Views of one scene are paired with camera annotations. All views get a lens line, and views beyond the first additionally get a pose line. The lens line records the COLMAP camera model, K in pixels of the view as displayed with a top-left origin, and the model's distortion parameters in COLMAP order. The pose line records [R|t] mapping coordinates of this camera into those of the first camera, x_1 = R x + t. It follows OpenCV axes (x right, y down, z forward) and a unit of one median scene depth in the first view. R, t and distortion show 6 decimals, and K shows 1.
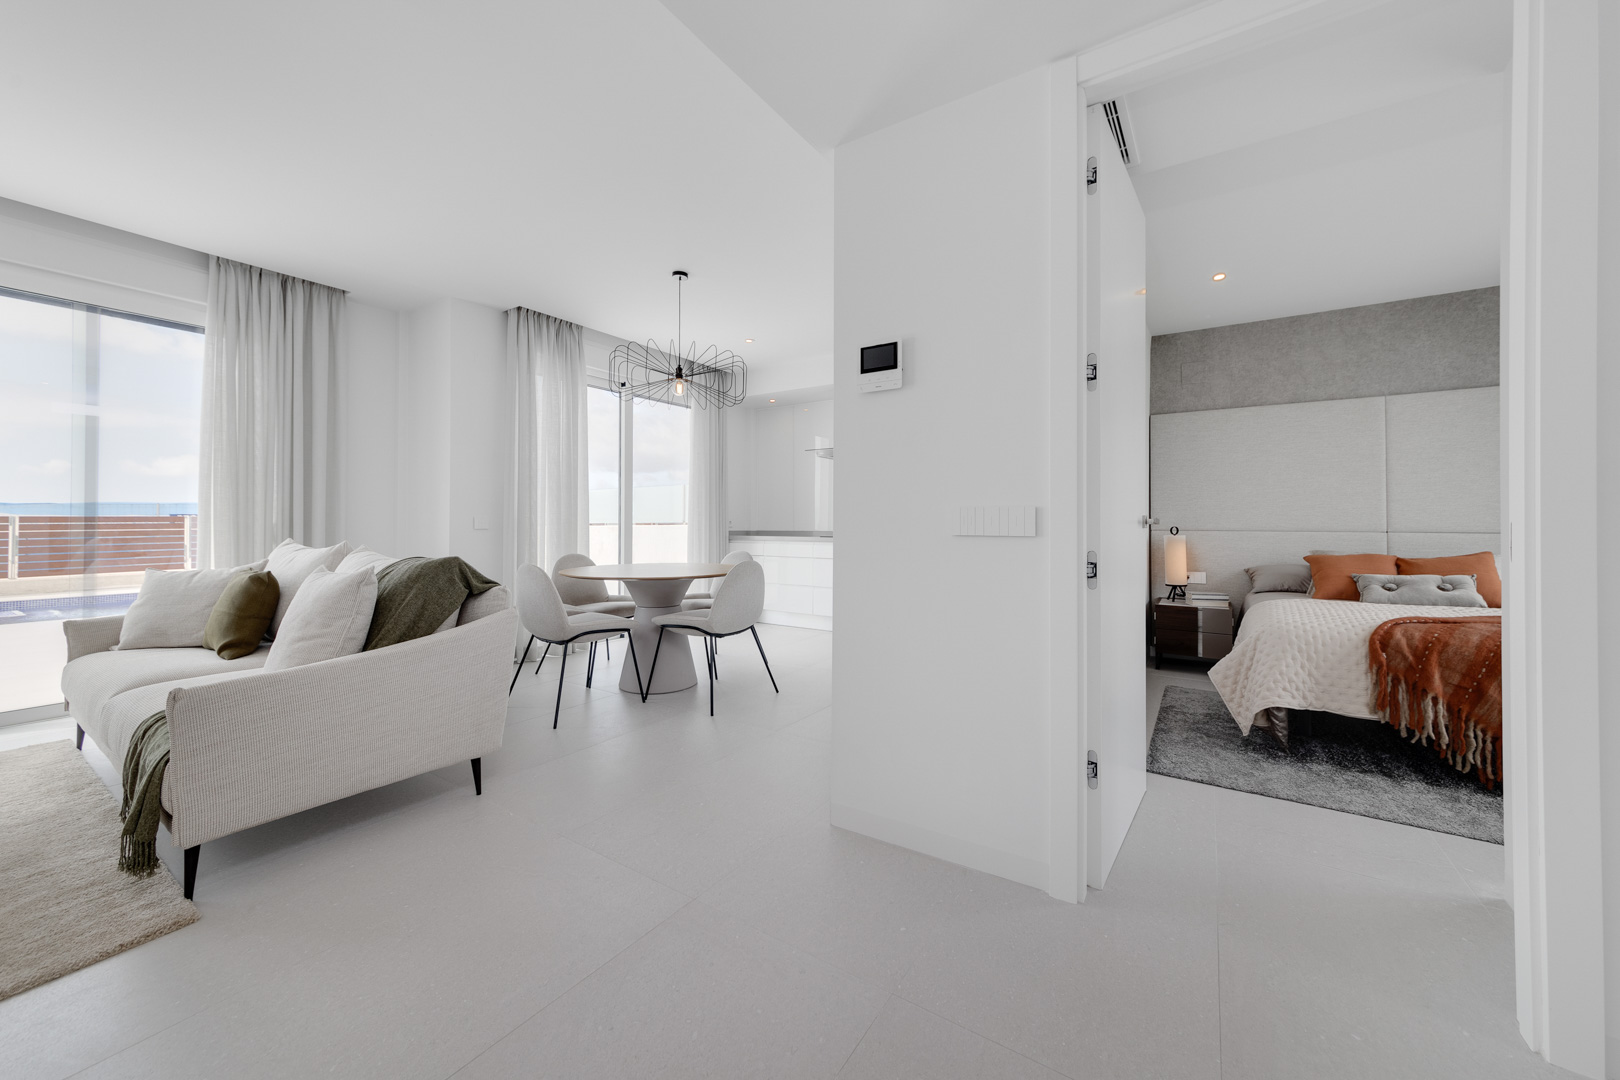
lens RADIAL K [[587.2, 0, 808.8], [0, 587.2, 514.9], [0, 0, 1]] dist [0.001356, 0.000244]
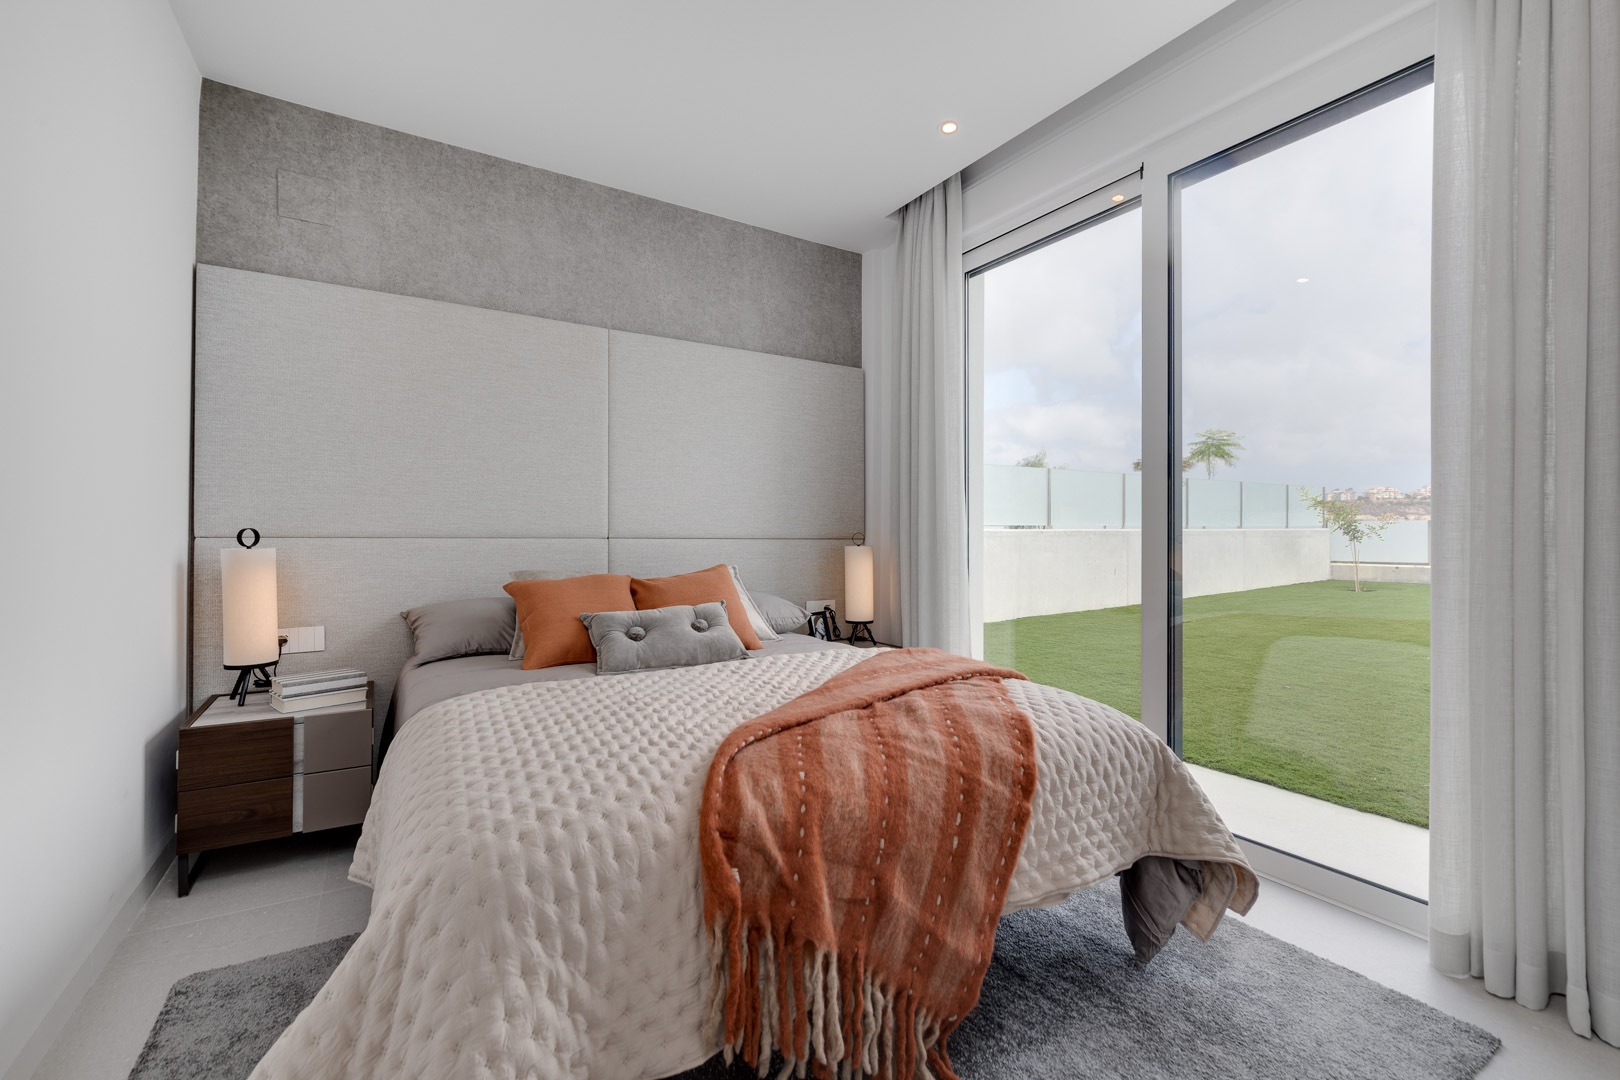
lens RADIAL K [[741.8, 0, 835.7], [0, 741.8, 527.0], [0, 0, 1]] dist [0.011859, -0.000422]
pose [[0.407329, 0.009644, 0.913231, 0.378046], [-0.014842, 0.999882, -0.003940, 0.018677], [-0.913161, -0.011949, 0.407424, 0.489751]]
